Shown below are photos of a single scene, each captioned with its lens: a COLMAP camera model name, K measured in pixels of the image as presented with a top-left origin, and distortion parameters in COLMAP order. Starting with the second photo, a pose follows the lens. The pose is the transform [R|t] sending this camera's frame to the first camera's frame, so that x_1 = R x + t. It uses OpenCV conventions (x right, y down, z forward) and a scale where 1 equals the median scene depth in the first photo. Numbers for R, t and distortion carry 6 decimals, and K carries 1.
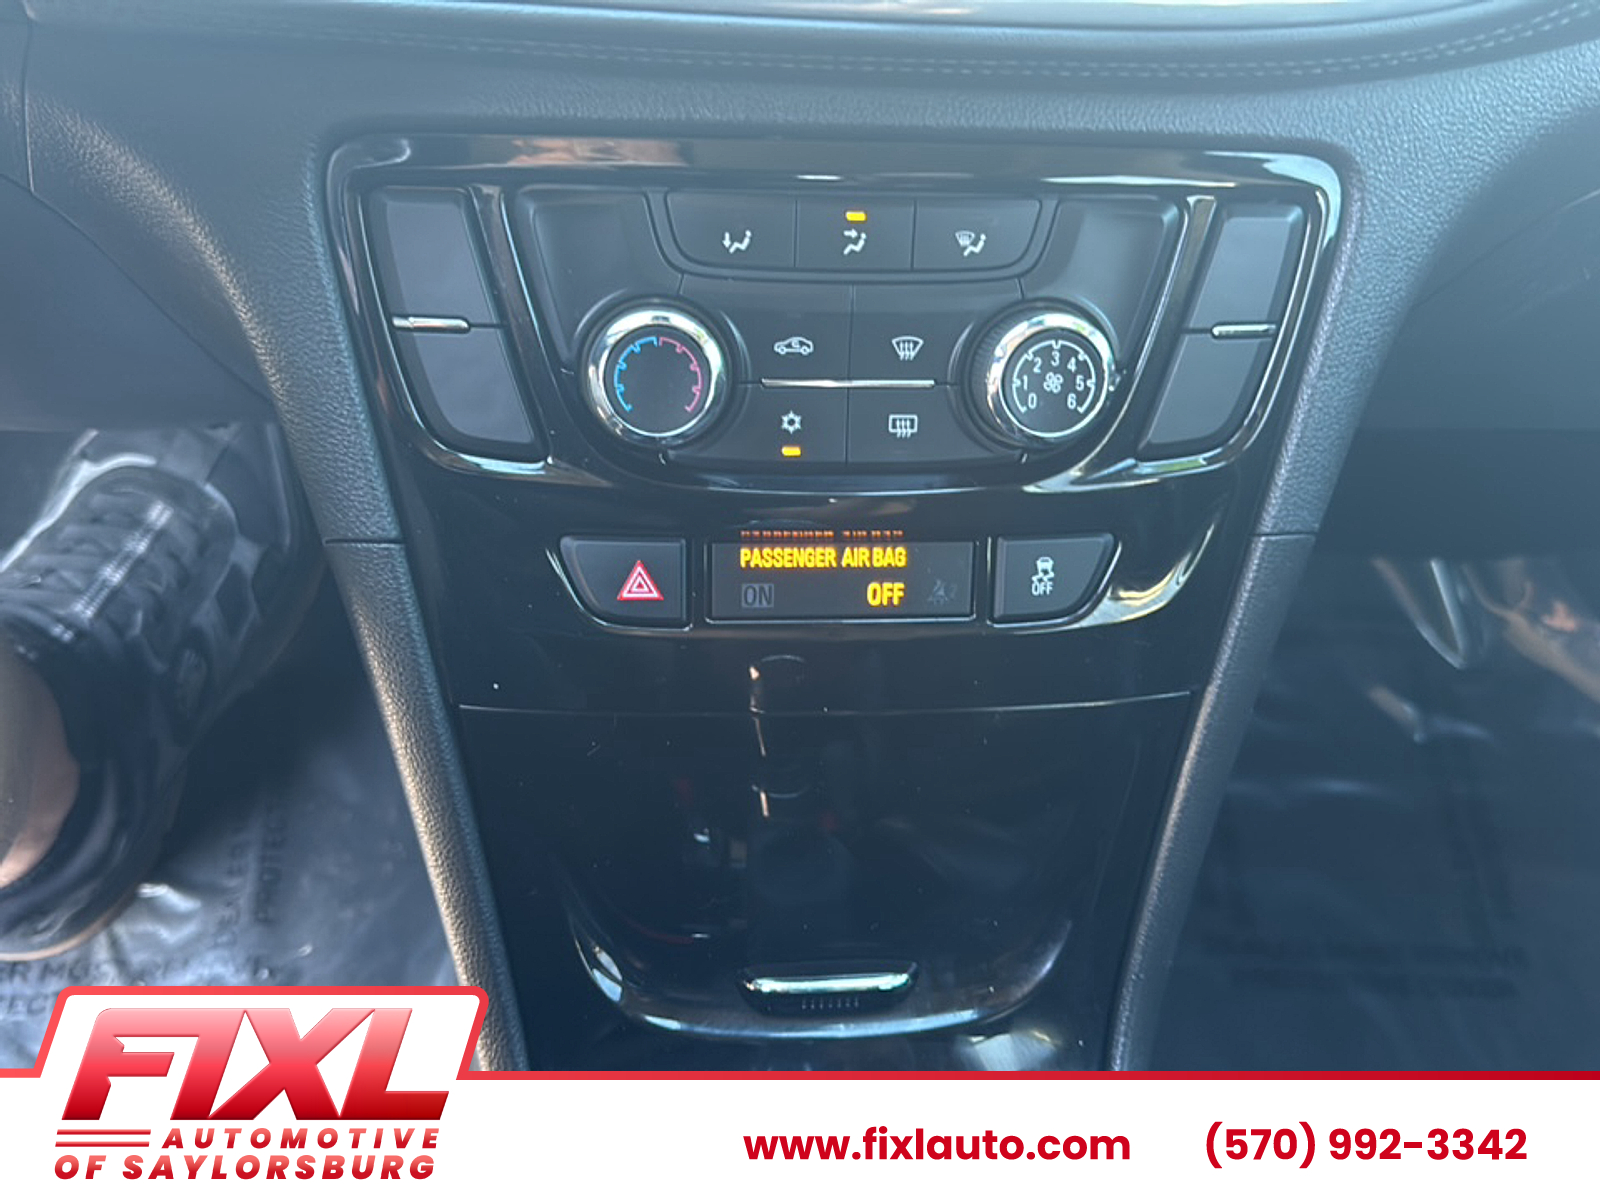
lens RADIAL K [[1439.6, 0, 800.0], [0, 1439.6, 600.0], [0, 0, 1]] dist [0.079474, -0.233988]
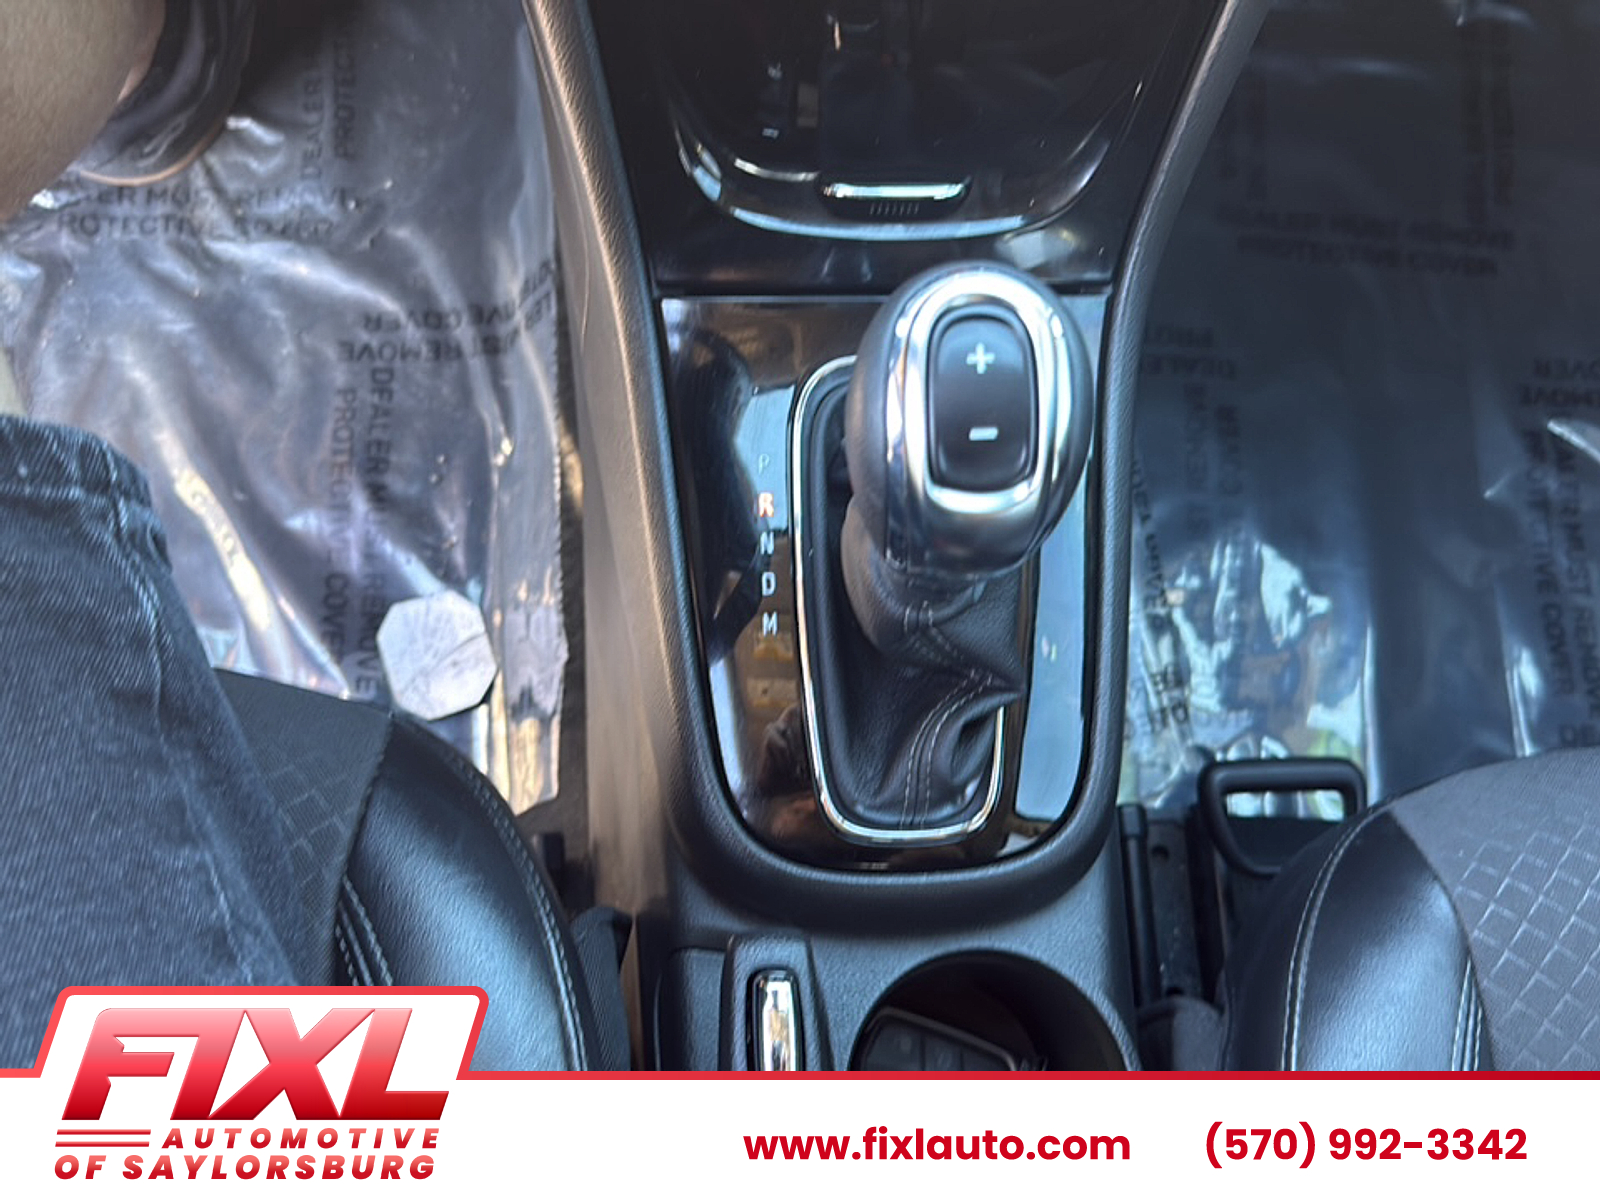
lens RADIAL K [[1439.6, 0, 800.0], [0, 1439.6, 600.0], [0, 0, 1]] dist [0.079474, -0.233988]
pose [[0.999160, 0.040955, 0.001336, -0.022303], [-0.037088, 0.890010, 0.454430, 0.015018], [0.017422, -0.454098, 0.890782, -0.099104]]
